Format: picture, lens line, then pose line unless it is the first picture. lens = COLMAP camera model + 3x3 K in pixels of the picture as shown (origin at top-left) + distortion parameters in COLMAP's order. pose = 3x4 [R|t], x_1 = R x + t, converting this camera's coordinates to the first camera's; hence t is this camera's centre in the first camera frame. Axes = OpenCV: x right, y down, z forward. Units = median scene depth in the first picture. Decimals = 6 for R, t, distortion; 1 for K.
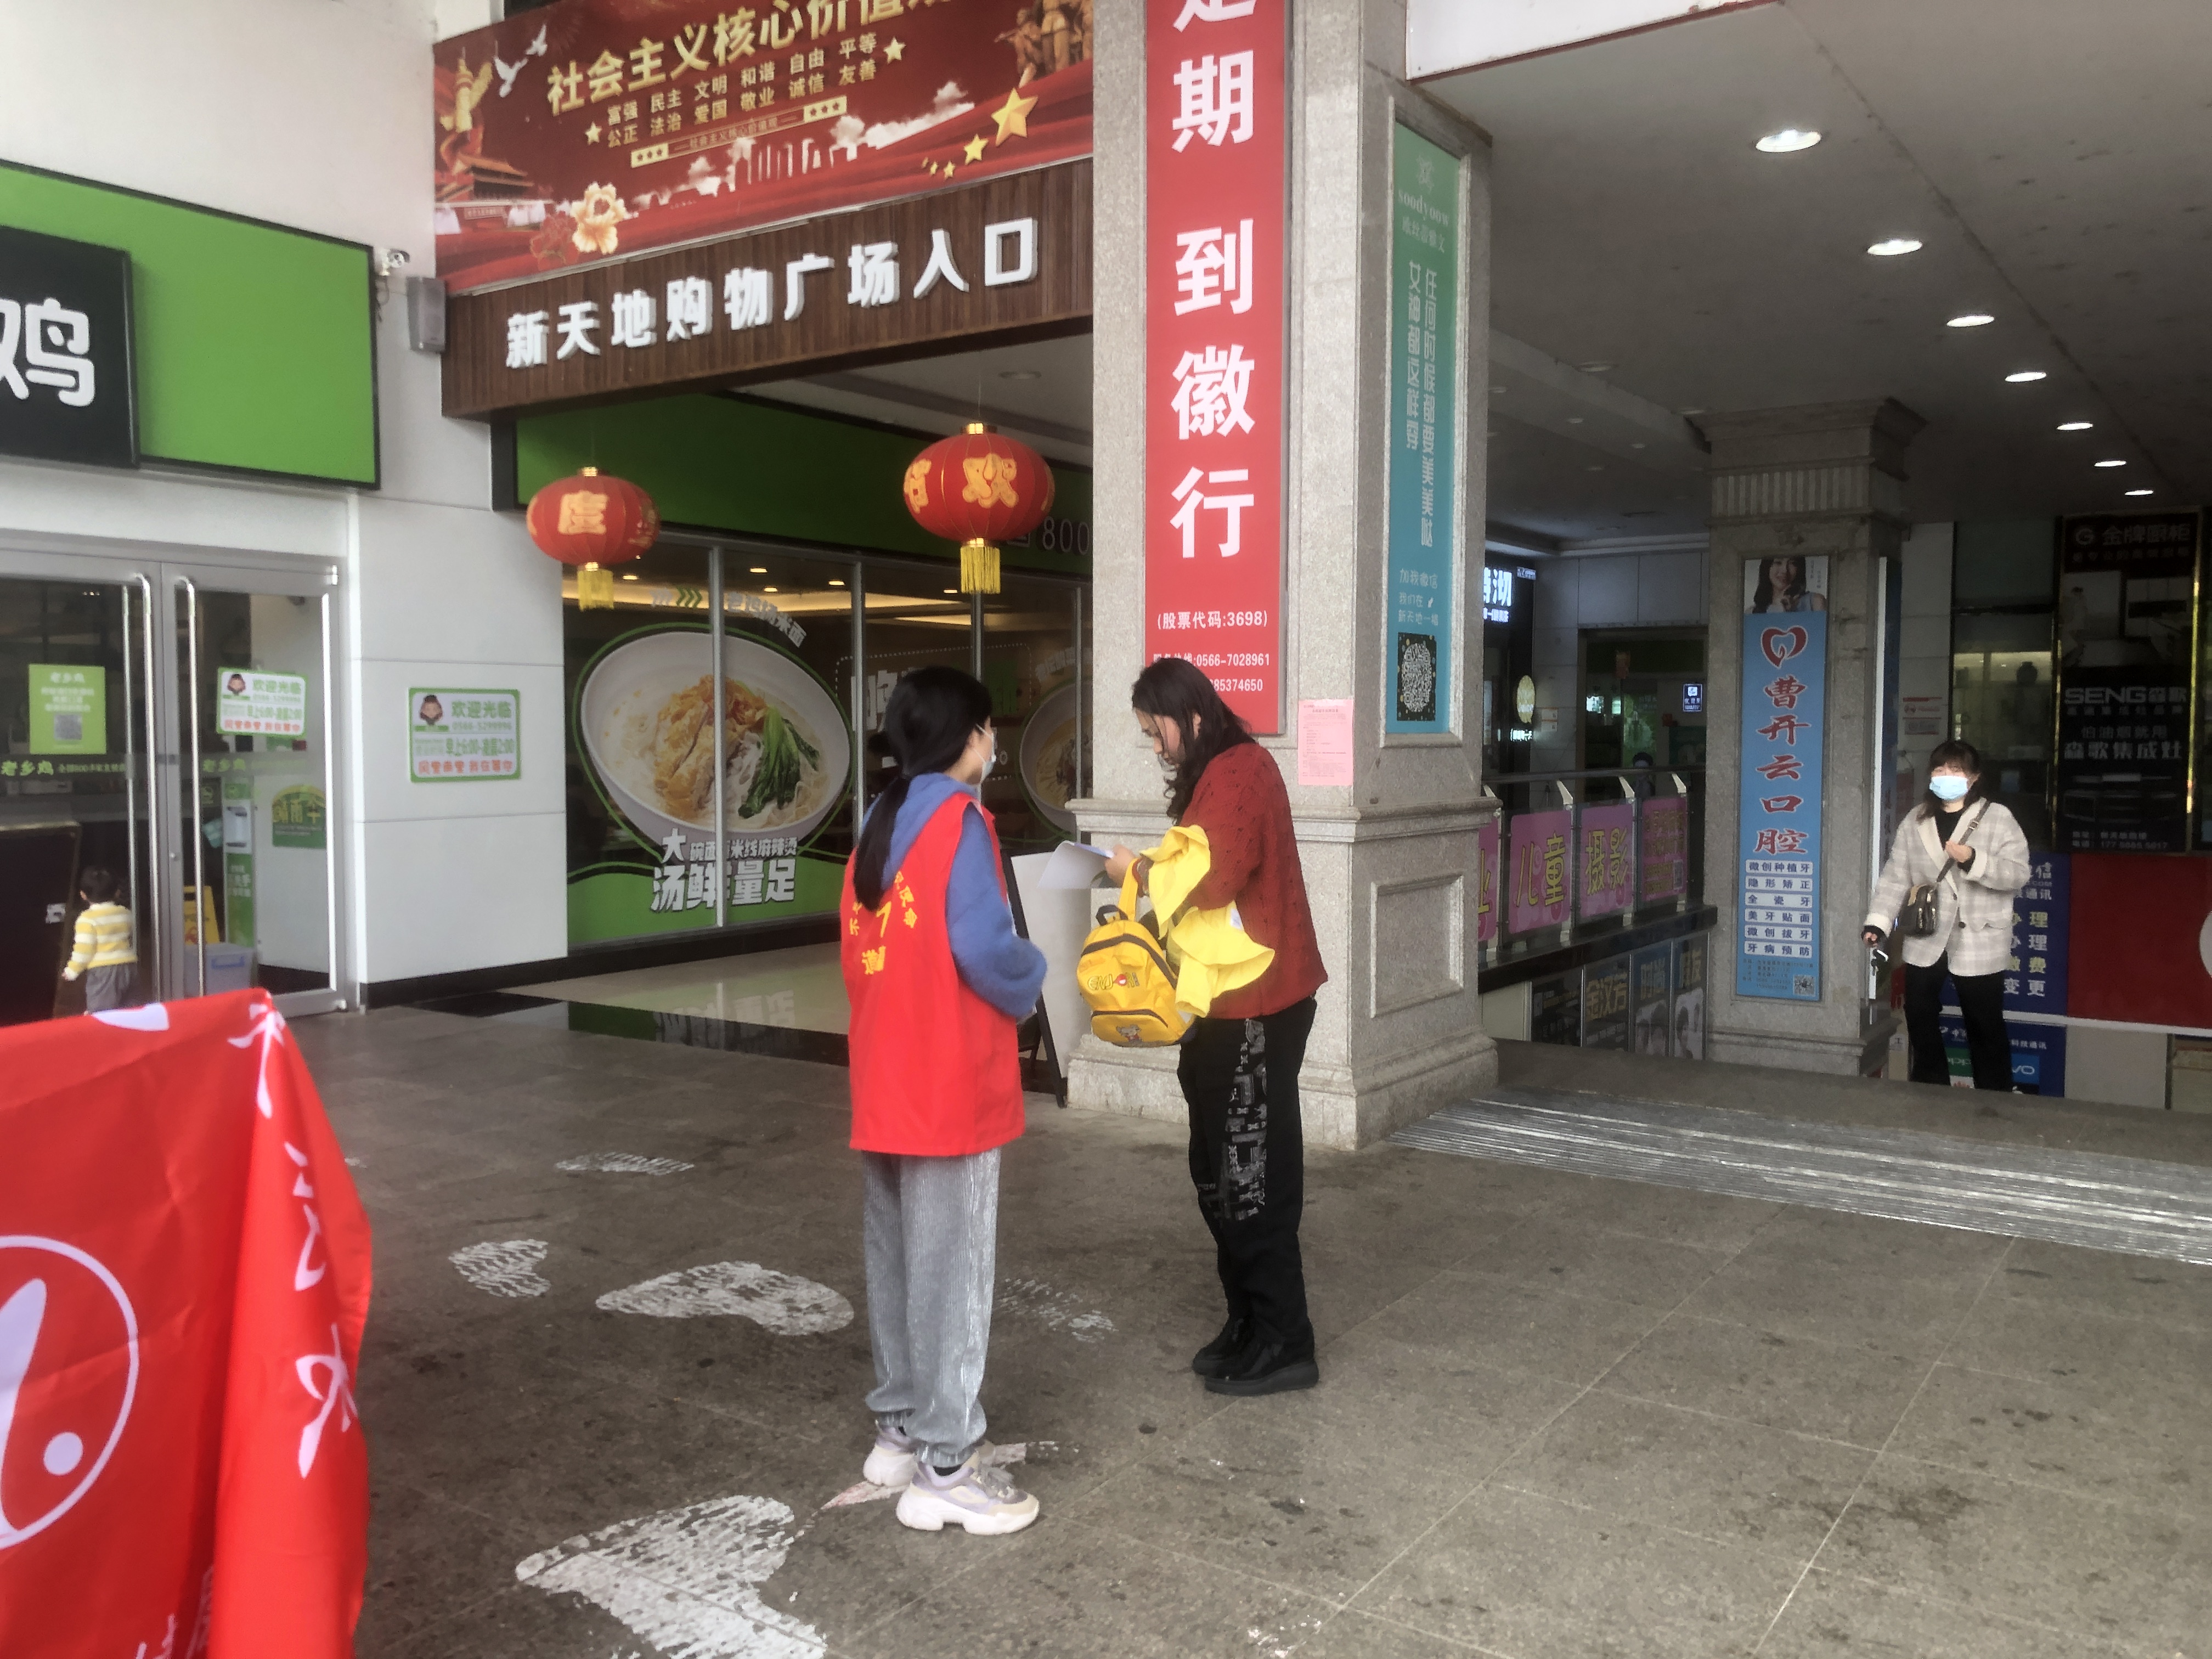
lens RADIAL K [[2073.2, 0, 952.2], [0, 2073.2, 869.2], [0, 0, 1]] dist [0.019073, 0.014619]
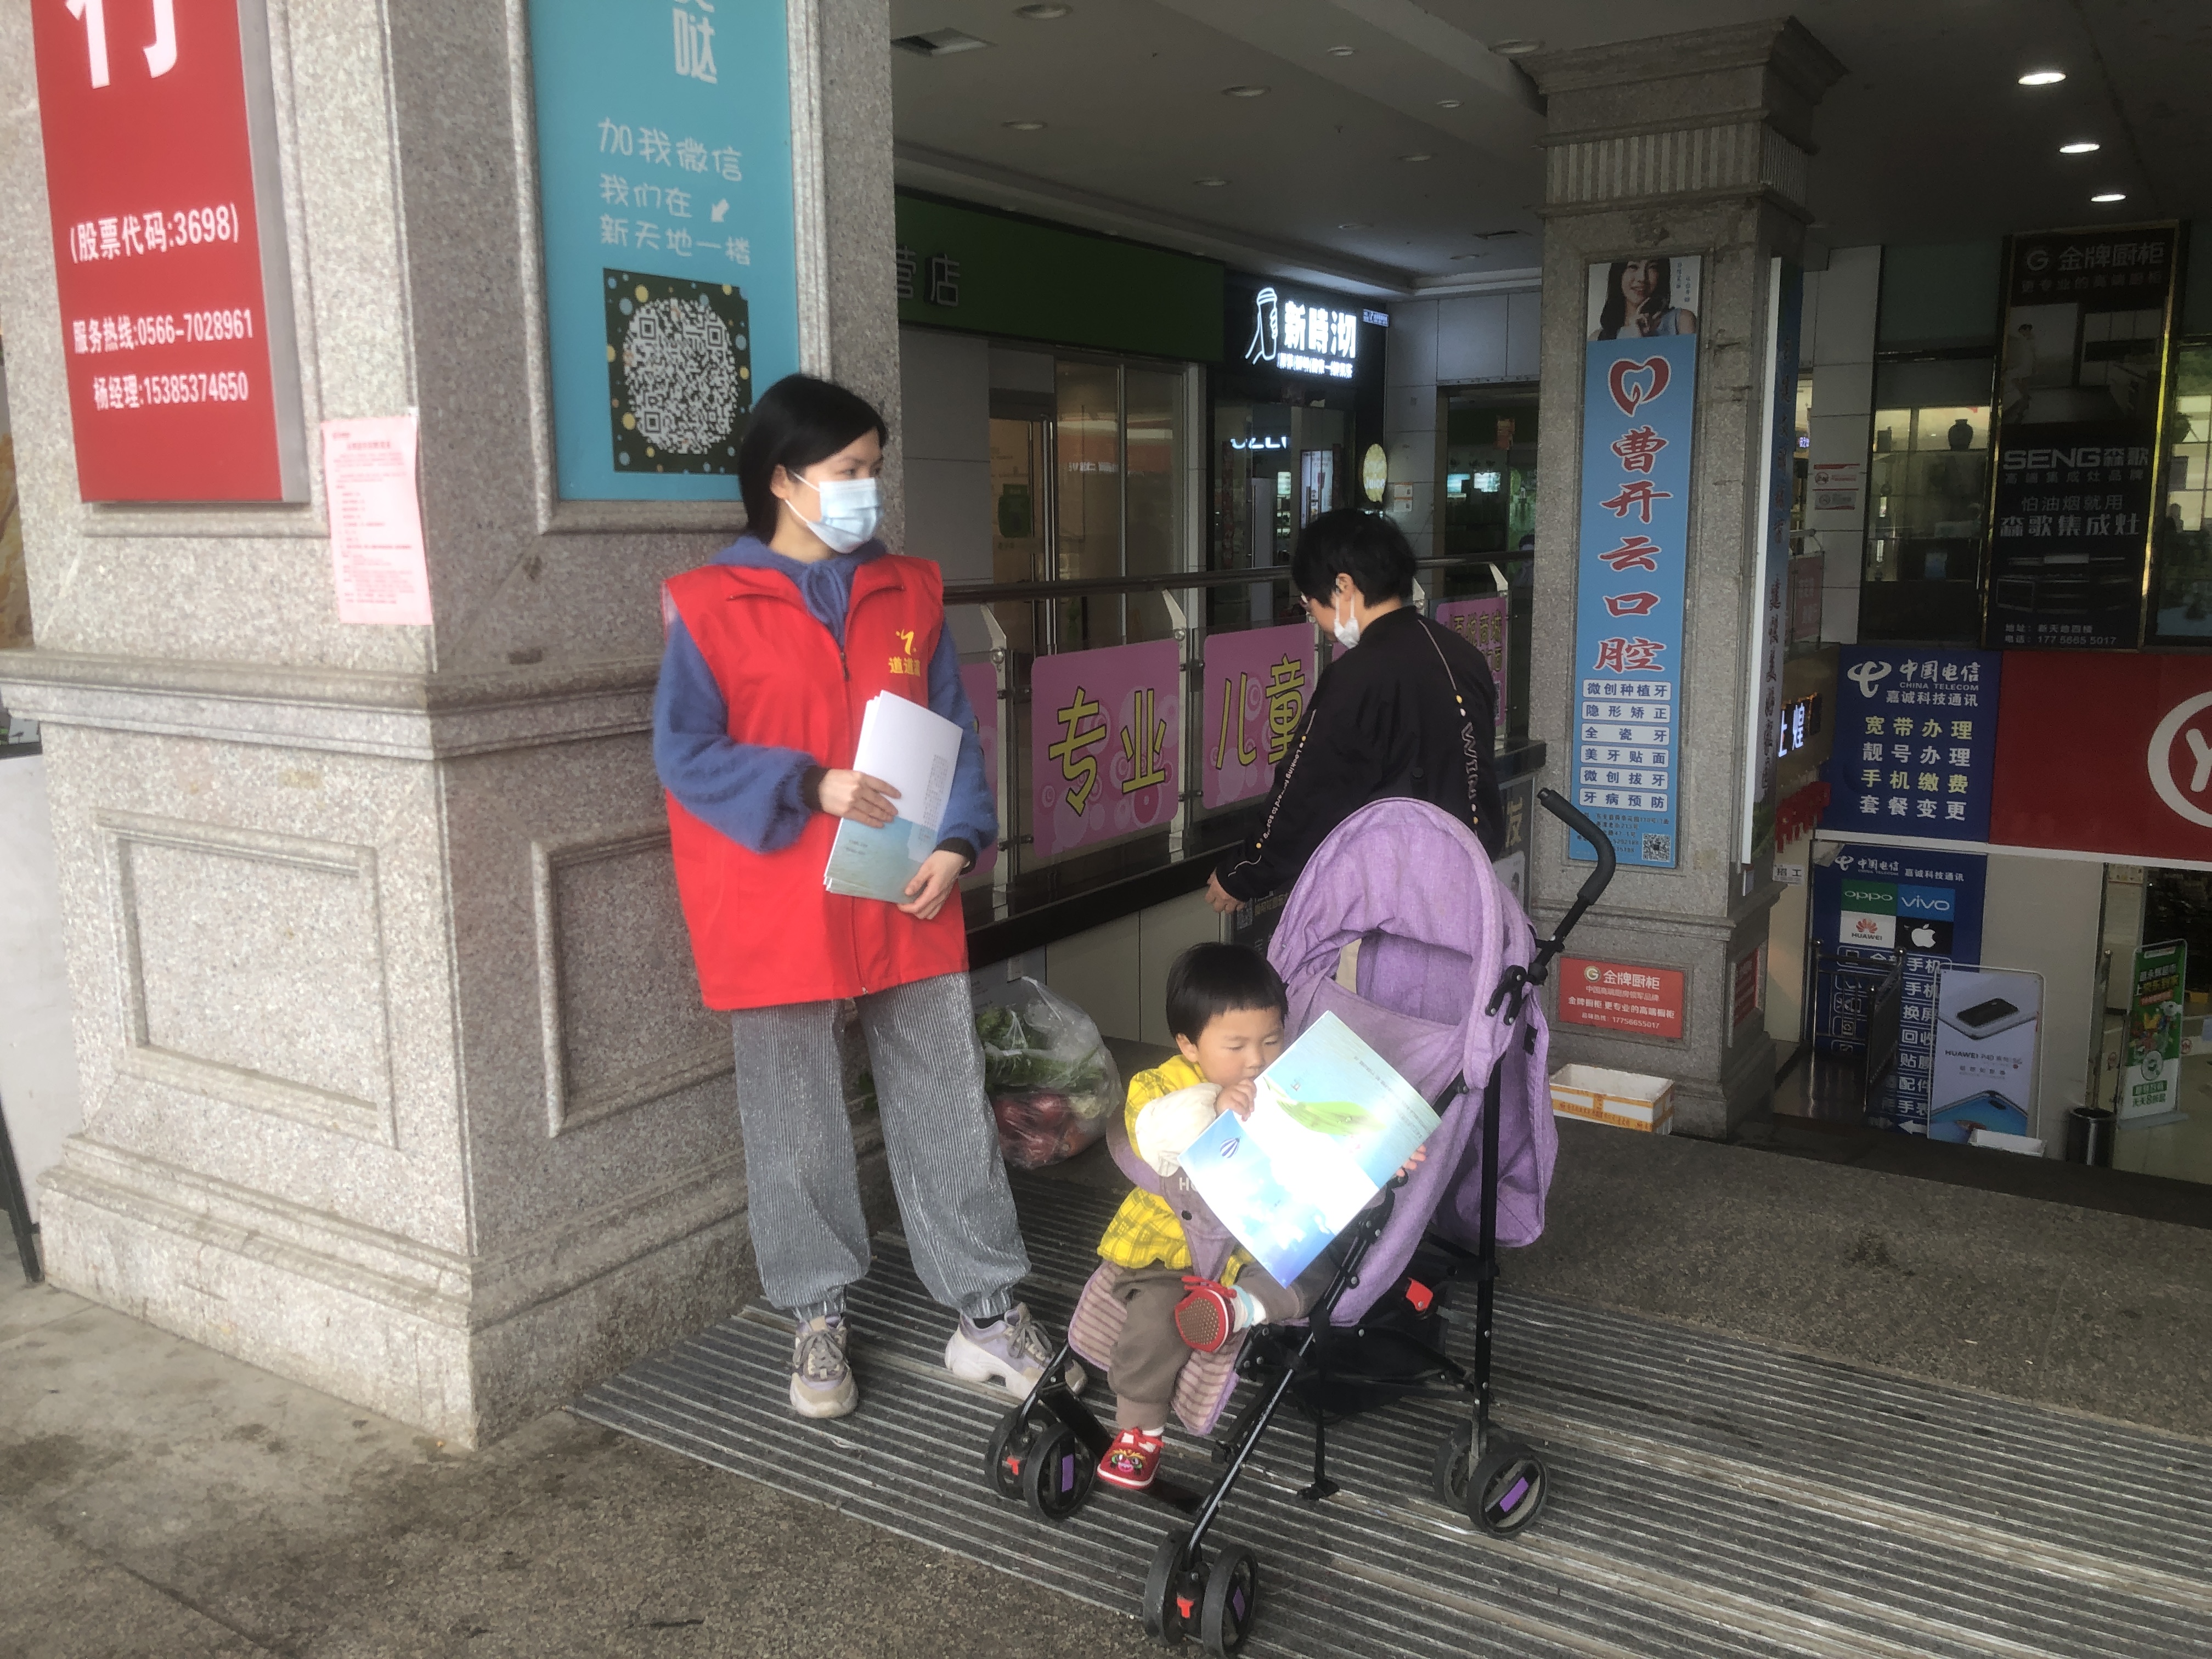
lens RADIAL K [[1827.0, 0, 1077.6], [0, 1827.0, 832.3], [0, 0, 1]] dist [0.025952, 0.005270]
pose [[0.999220, -0.014865, 0.036573, 0.176796], [0.011020, 0.994601, 0.103185, -0.019981], [-0.037909, -0.102701, 0.993990, 0.351719]]
